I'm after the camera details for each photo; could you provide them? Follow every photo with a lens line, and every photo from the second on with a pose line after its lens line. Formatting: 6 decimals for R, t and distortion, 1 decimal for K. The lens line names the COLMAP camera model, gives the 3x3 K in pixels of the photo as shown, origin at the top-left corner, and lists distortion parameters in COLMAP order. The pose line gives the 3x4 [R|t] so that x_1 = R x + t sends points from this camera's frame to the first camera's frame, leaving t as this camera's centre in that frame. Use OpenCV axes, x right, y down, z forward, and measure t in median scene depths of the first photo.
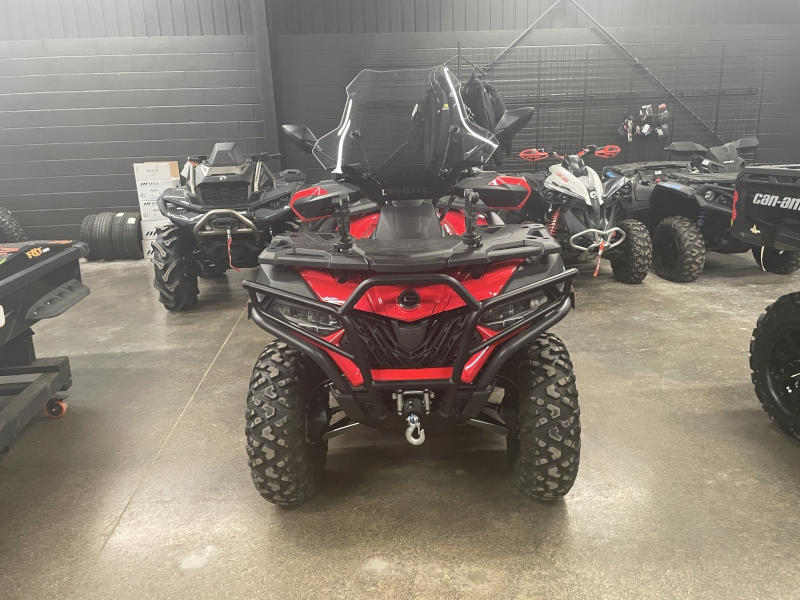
lens RADIAL K [[611.4, 0, 409.3], [0, 611.4, 300.1], [0, 0, 1]] dist [0.108112, -0.119431]
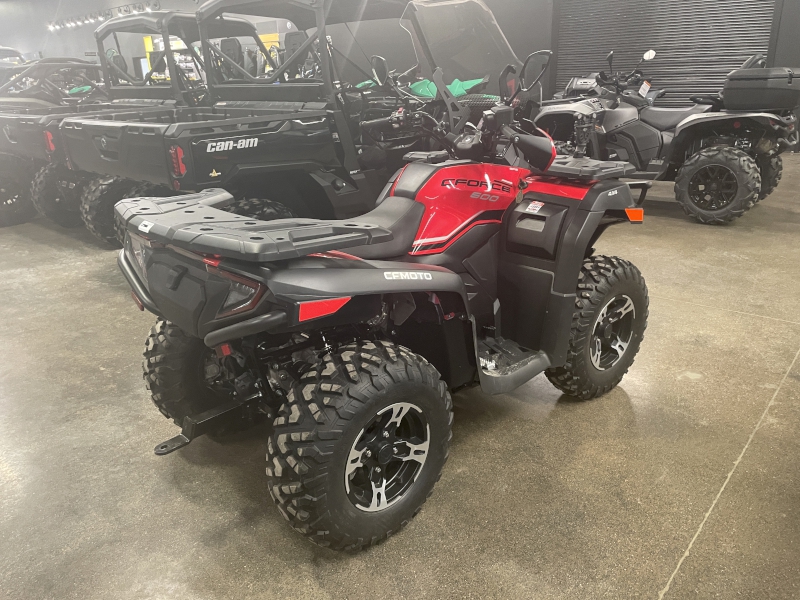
lens RADIAL K [[611.4, 0, 409.3], [0, 611.4, 300.1], [0, 0, 1]] dist [0.108112, -0.119431]
pose [[-0.701962, -0.191672, 0.685938, -0.588448], [0.235265, 0.846640, 0.477338, -0.385614], [-0.672235, 0.496450, -0.549215, 1.506920]]
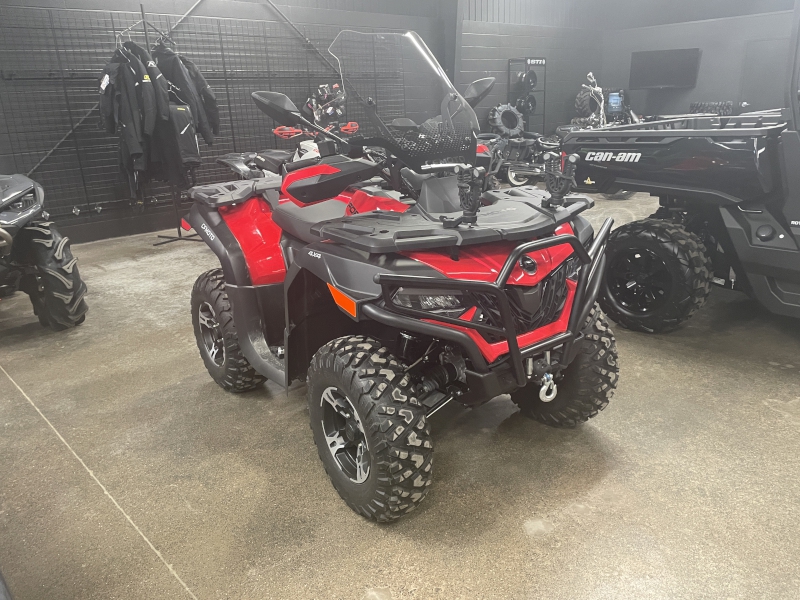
lens RADIAL K [[611.4, 0, 409.3], [0, 611.4, 300.1], [0, 0, 1]] dist [0.108112, -0.119431]
pose [[0.790302, -0.189236, 0.582762, -0.514246], [0.172797, 0.981341, 0.084328, -0.042885], [-0.587847, 0.034055, 0.808255, 0.196115]]
